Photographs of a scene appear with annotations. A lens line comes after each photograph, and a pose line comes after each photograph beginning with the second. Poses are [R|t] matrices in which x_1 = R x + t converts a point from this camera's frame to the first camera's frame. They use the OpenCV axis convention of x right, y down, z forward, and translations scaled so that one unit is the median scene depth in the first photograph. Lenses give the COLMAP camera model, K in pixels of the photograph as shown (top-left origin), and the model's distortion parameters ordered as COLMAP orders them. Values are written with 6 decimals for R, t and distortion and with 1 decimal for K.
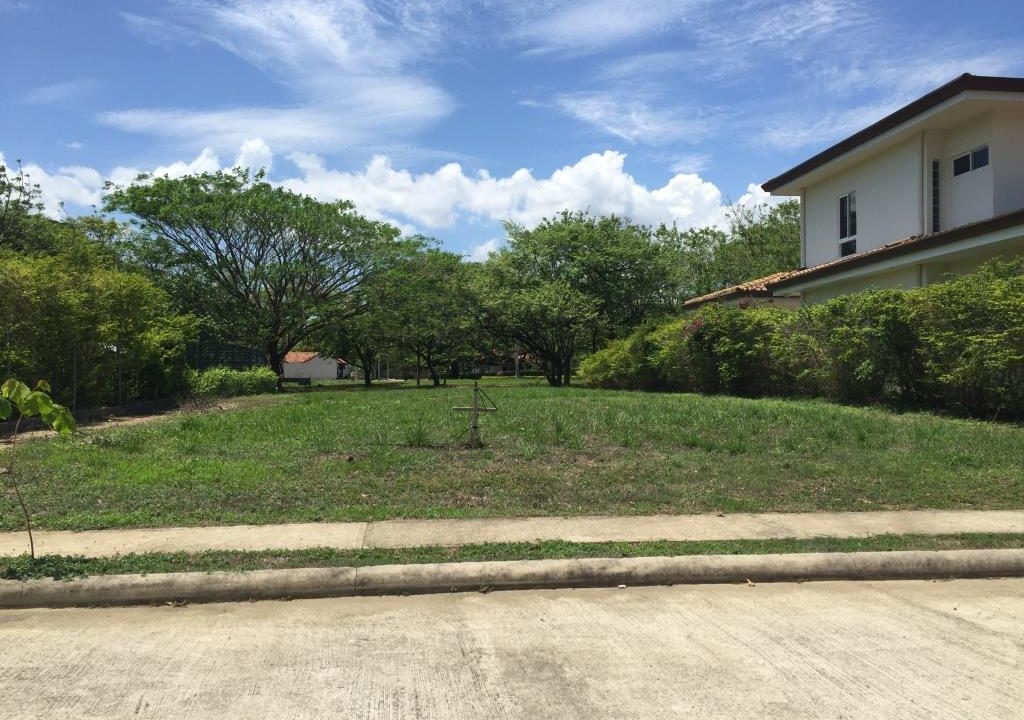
lens RADIAL K [[898.9, 0, 512.4], [0, 898.9, 347.3], [0, 0, 1]] dist [0.089025, -0.138875]
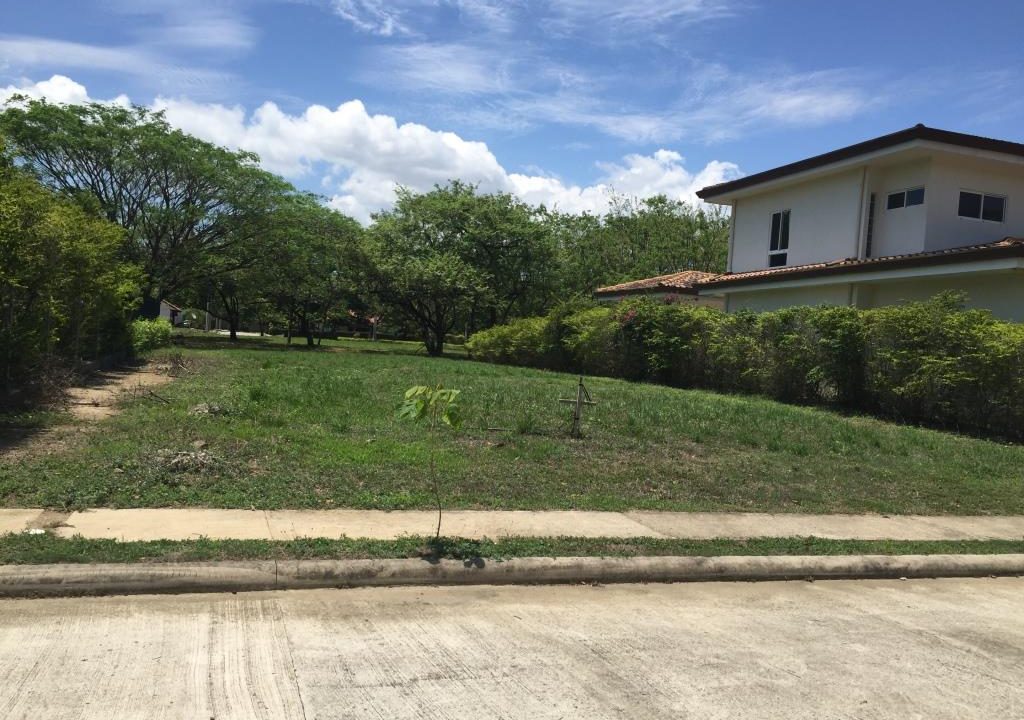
lens RADIAL K [[898.9, 0, 512.4], [0, 898.9, 347.3], [0, 0, 1]] dist [0.089025, -0.138875]
pose [[0.977855, 0.071003, 0.196871, -0.202745], [-0.078964, 0.996335, 0.032876, -0.016795], [-0.193815, -0.047694, 0.979878, -0.037712]]
